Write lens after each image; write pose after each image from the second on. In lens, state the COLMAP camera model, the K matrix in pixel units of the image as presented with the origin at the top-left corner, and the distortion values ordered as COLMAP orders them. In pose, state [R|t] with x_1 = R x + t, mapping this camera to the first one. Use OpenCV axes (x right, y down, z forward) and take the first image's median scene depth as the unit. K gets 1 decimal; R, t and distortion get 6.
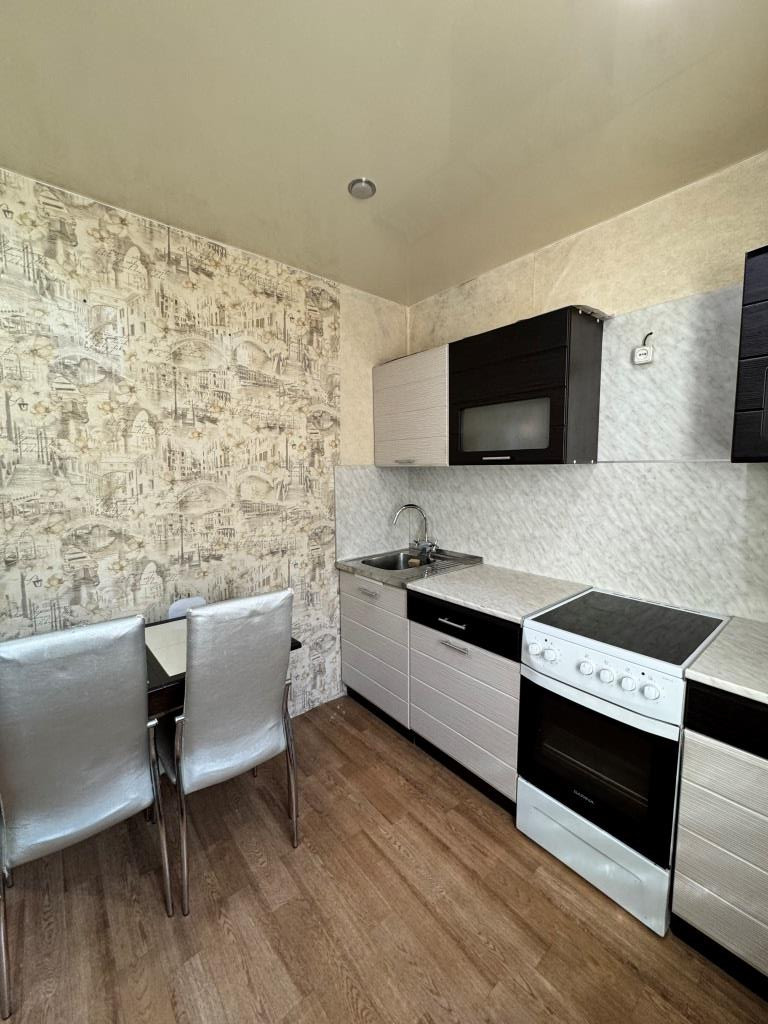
lens RADIAL K [[410.9, 0, 387.7], [0, 410.9, 513.5], [0, 0, 1]] dist [0.001179, -0.000043]
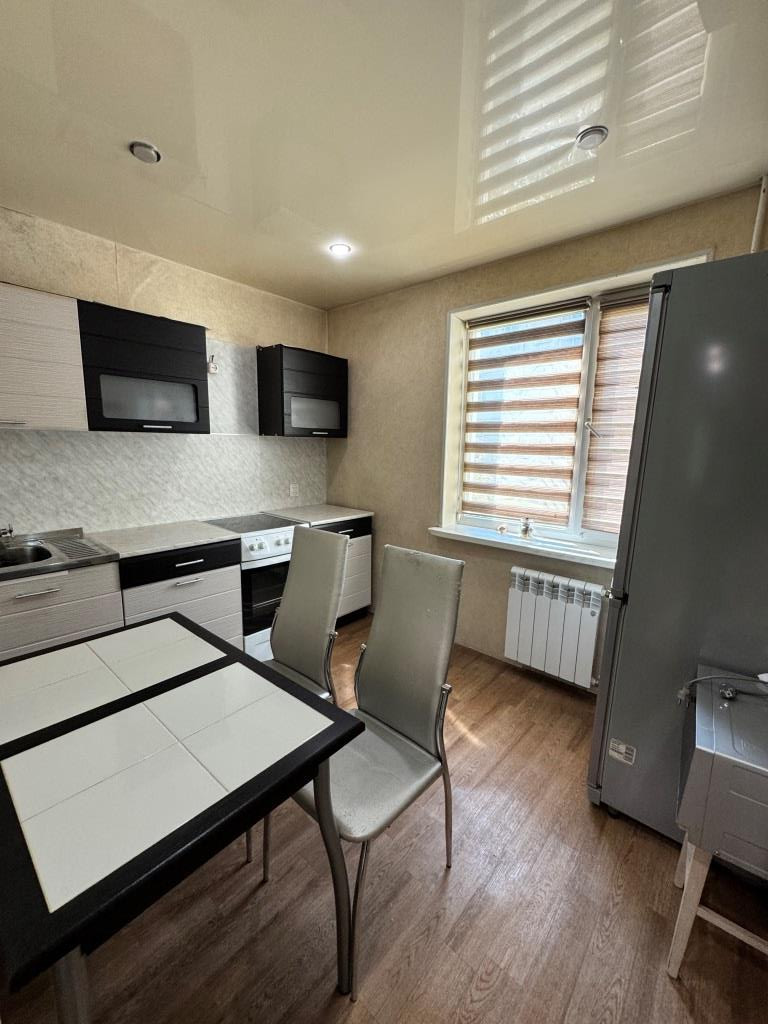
lens RADIAL K [[410.9, 0, 387.3], [0, 410.9, 514.7], [0, 0, 1]] dist [0.001179, -0.000043]
pose [[-0.141493, -0.164689, 0.976144, -0.962511], [0.094876, 0.979269, 0.178969, -0.033510], [-0.985382, 0.117935, -0.122934, 0.481515]]
